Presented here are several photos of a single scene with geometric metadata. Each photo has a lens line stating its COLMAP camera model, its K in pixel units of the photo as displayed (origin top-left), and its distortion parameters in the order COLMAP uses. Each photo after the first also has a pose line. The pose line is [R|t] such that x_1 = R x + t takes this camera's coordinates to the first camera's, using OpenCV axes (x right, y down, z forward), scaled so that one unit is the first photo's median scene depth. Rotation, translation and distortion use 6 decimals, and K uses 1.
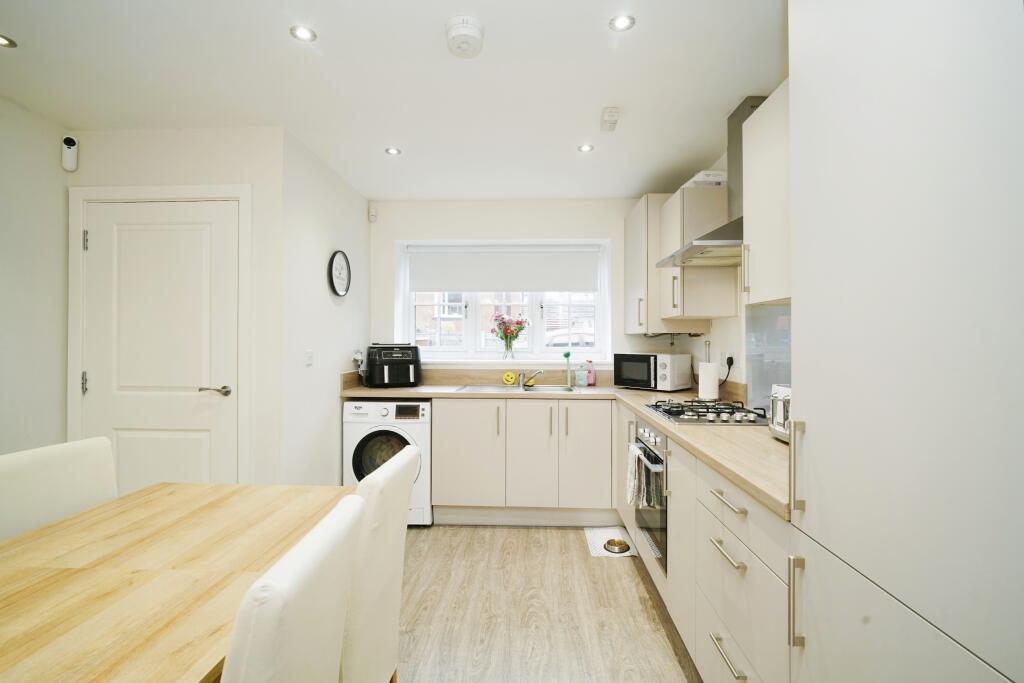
lens RADIAL K [[470.5, 0, 512.9], [0, 470.5, 339.0], [0, 0, 1]] dist [-0.000507, -0.000246]
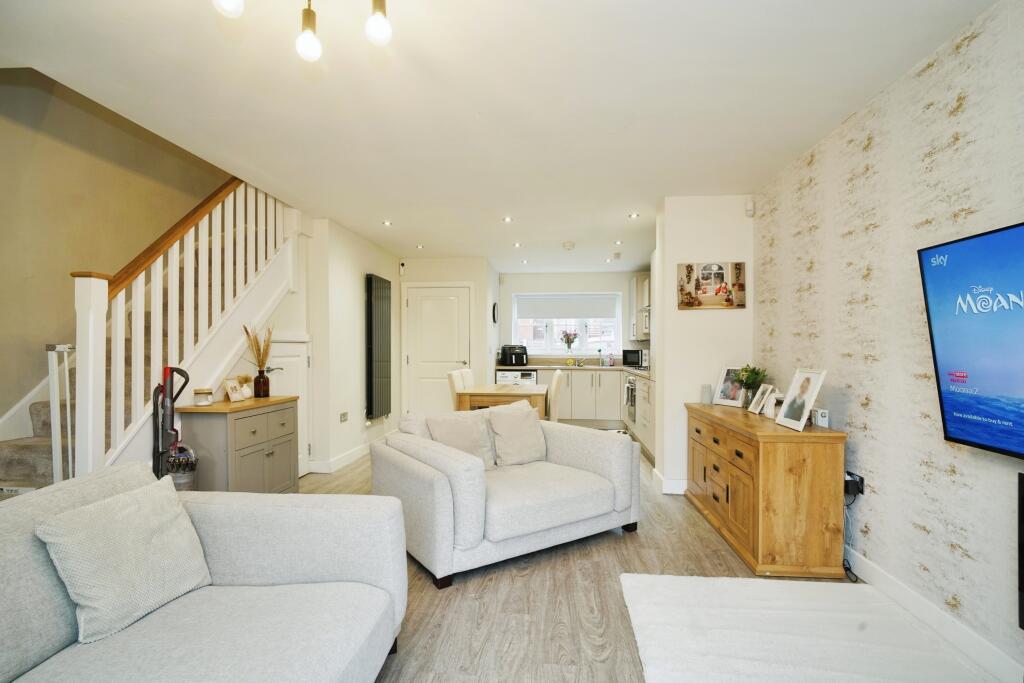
lens RADIAL K [[470.5, 0, 504.3], [0, 470.5, 345.8], [0, 0, 1]] dist [-0.000507, -0.000246]
pose [[0.997251, 0.000510, -0.074099, -0.149216], [-0.000471, 1.000000, 0.000548, 0.012451], [0.074099, -0.000511, 0.997251, -1.089094]]
